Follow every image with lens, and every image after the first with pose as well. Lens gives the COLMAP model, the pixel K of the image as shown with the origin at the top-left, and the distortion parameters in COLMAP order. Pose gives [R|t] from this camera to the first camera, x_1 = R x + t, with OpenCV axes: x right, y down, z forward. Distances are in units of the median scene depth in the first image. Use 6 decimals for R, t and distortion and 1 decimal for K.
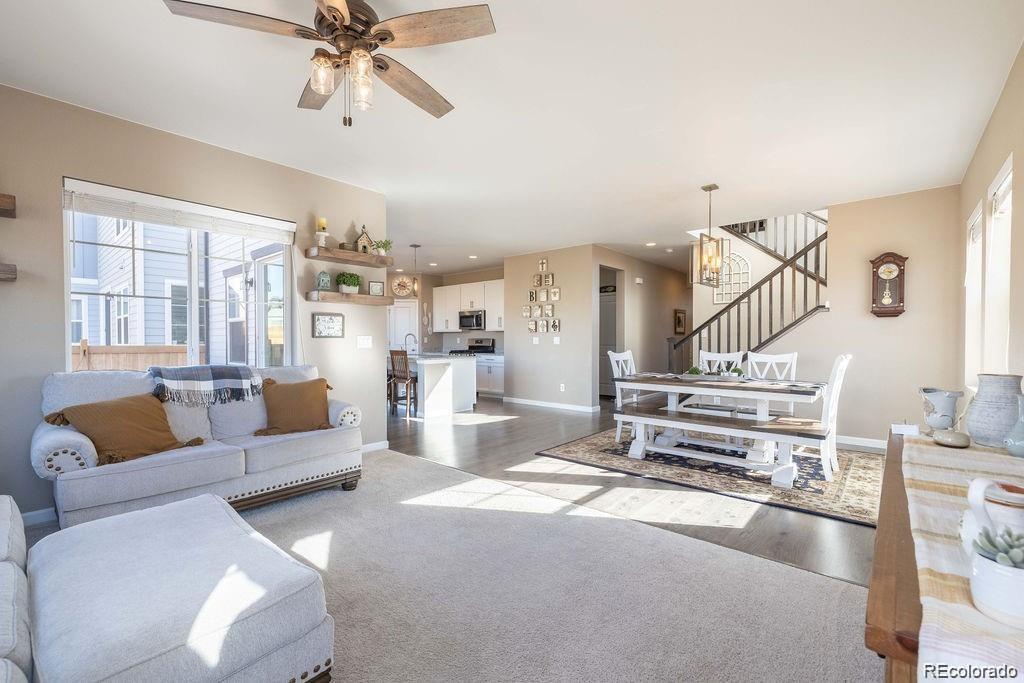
lens RADIAL K [[432.9, 0, 515.9], [0, 432.9, 342.5], [0, 0, 1]] dist [0.001790, 0.000125]
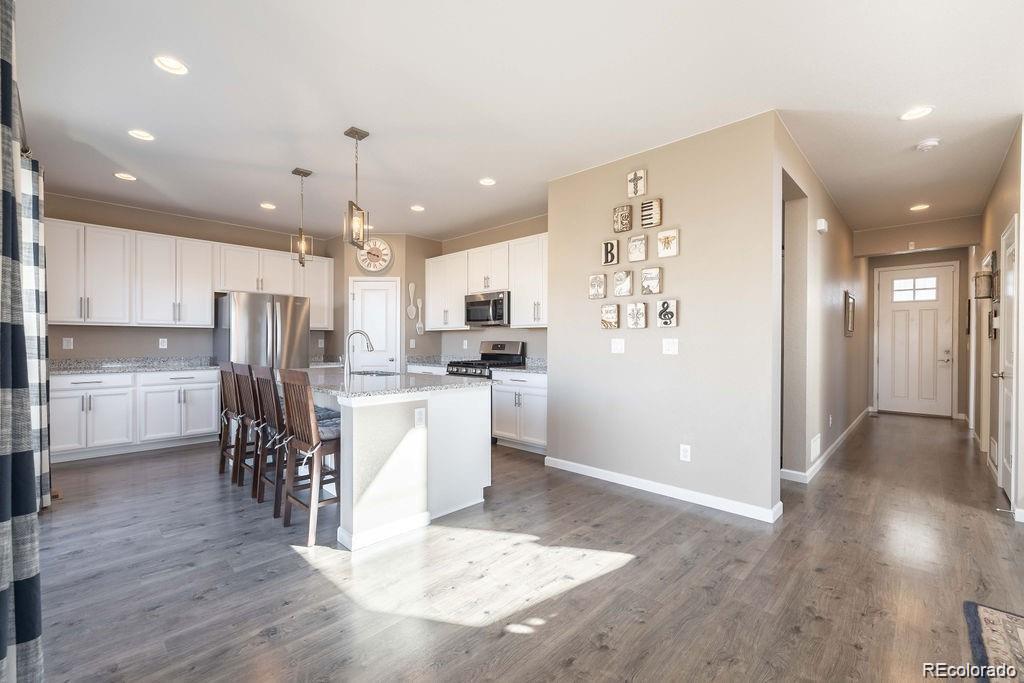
lens RADIAL K [[432.9, 0, 515.9], [0, 432.9, 342.5], [0, 0, 1]] dist [0.001790, 0.000125]
pose [[0.998832, 0.004175, -0.048141, -0.042182], [-0.004545, 0.999961, -0.007570, -0.003981], [0.048108, 0.007780, 0.998812, 0.517138]]
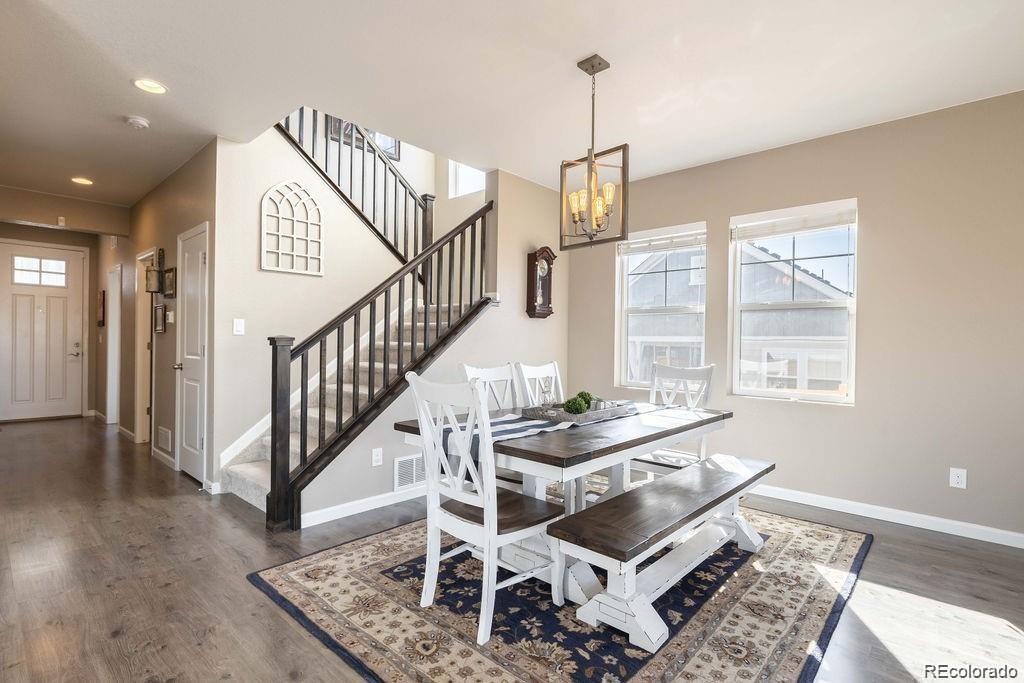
lens RADIAL K [[490.3, 0, 515.5], [0, 490.3, 342.7], [0, 0, 1]] dist [-0.003702, -0.000572]
pose [[0.027393, -0.000174, 0.999625, -0.094614], [-0.005436, 0.999985, 0.000323, -0.004563], [-0.999610, -0.005443, 0.027391, 0.604021]]
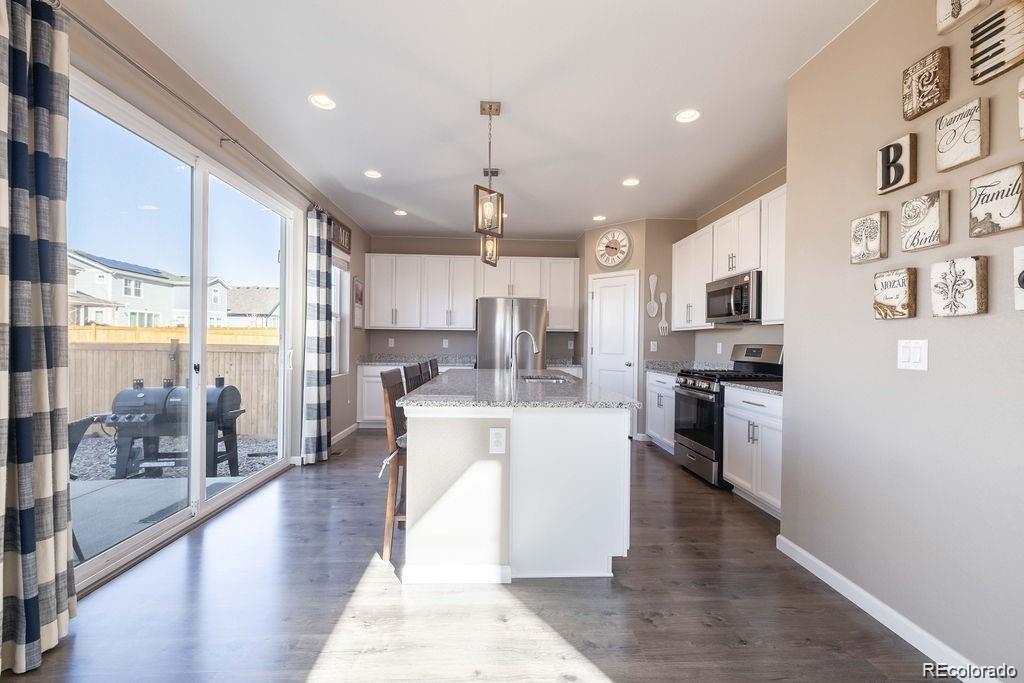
lens RADIAL K [[428.6, 0, 514.2], [0, 428.6, 343.5], [0, 0, 1]] dist [0.000892, 0.000152]
pose [[0.689207, 0.011573, -0.724472, 0.064696], [-0.019274, 0.999811, -0.002364, -0.005587], [0.724308, 0.015593, 0.689300, 0.687928]]
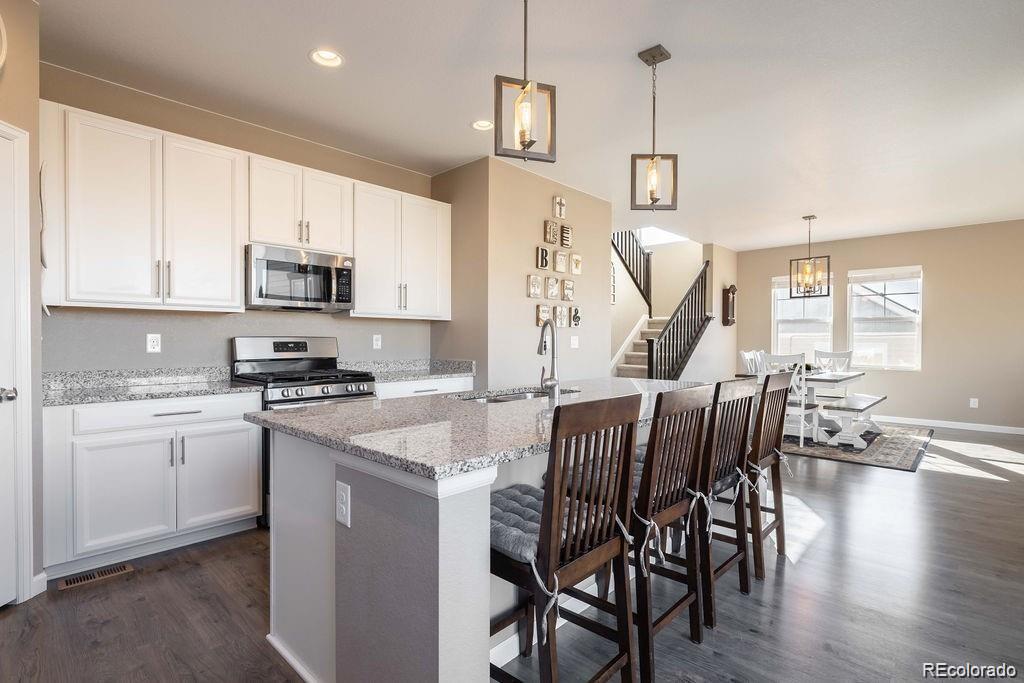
lens RADIAL K [[490.3, 0, 515.5], [0, 490.3, 342.7], [0, 0, 1]] dist [-0.003702, -0.000572]
pose [[0.045609, -0.003908, 0.998952, -0.561146], [0.006810, 0.999970, 0.003601, -0.005809], [-0.998936, 0.006639, 0.045635, 1.002538]]
